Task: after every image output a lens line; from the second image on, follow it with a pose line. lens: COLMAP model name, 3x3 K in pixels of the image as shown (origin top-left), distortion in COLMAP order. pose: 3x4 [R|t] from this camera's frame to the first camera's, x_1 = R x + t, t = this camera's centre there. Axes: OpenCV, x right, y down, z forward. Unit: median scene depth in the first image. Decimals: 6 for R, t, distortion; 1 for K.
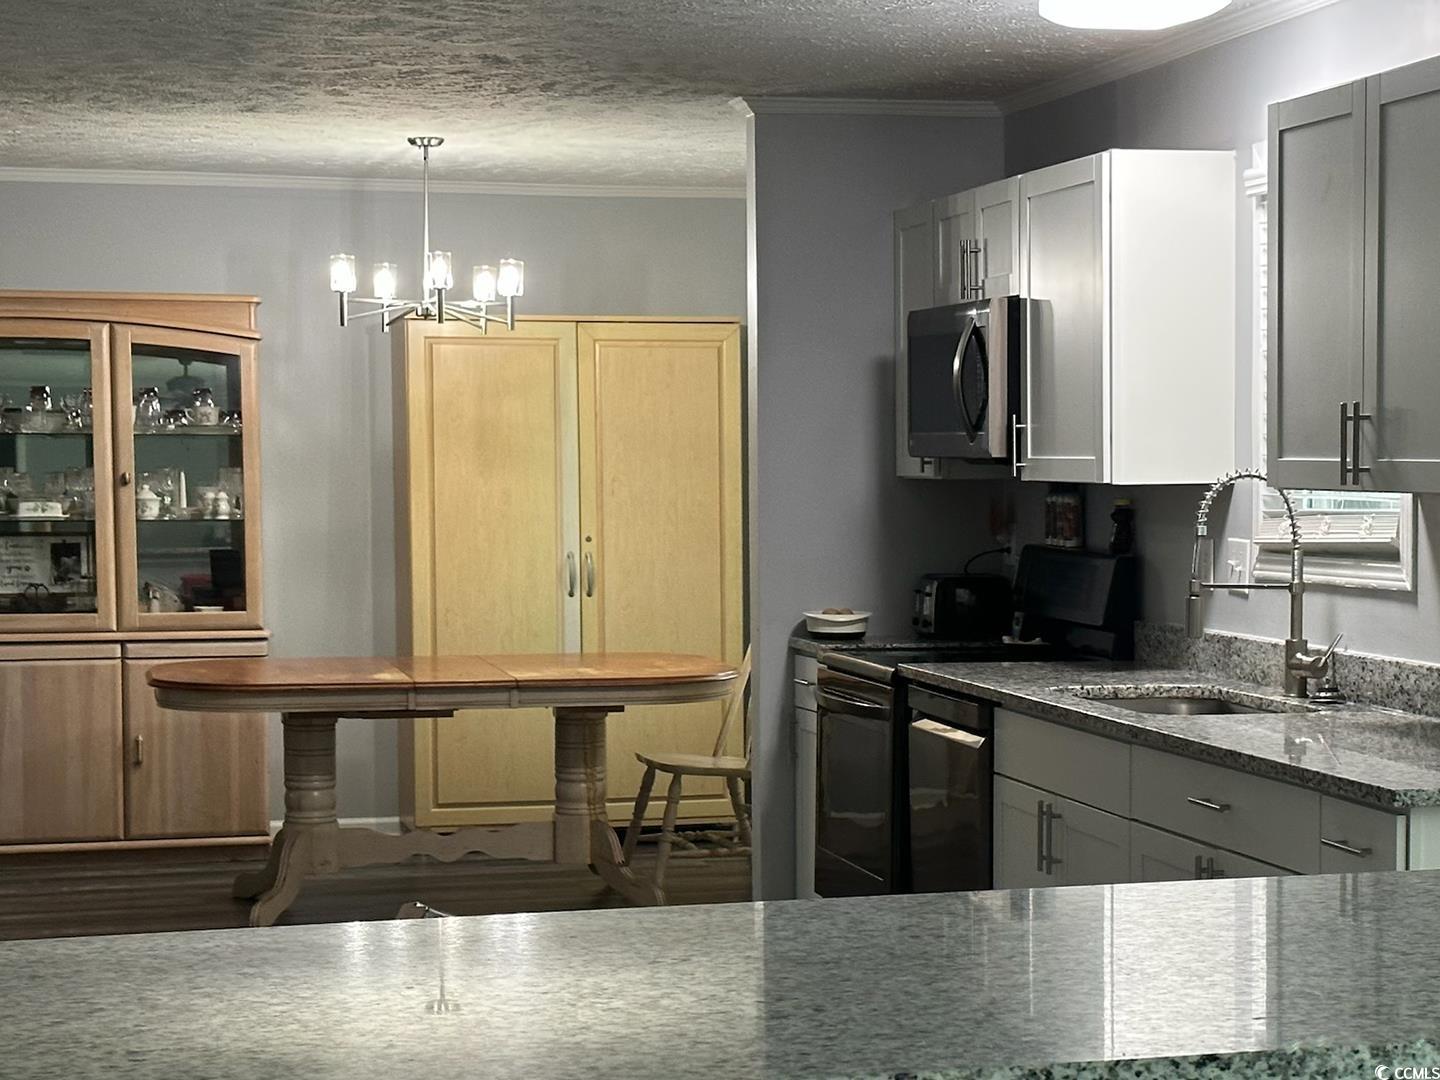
lens RADIAL K [[1009.9, 0, 701.1], [0, 1009.9, 456.6], [0, 0, 1]] dist [0.048520, -0.058456]
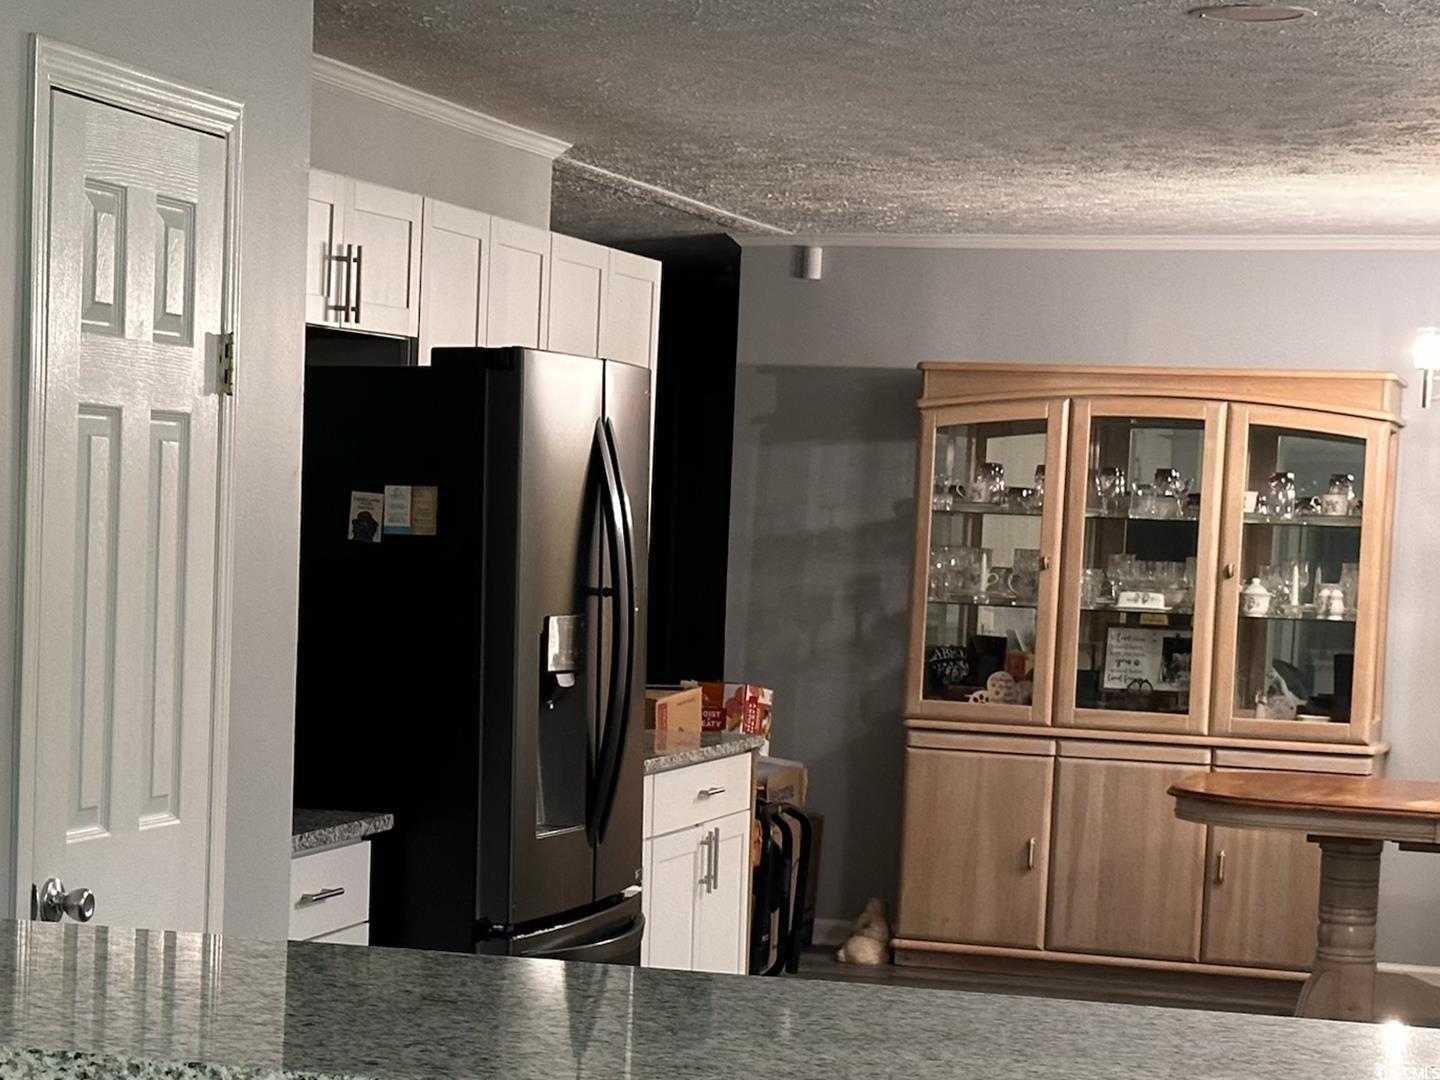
lens RADIAL K [[1009.9, 0, 715.2], [0, 1009.9, 543.7], [0, 0, 1]] dist [0.048520, -0.058456]
pose [[0.978782, 0.033687, -0.202118, -0.830003], [-0.035970, 0.999324, -0.007633, 0.020783], [0.201724, 0.014741, 0.979332, 0.004759]]
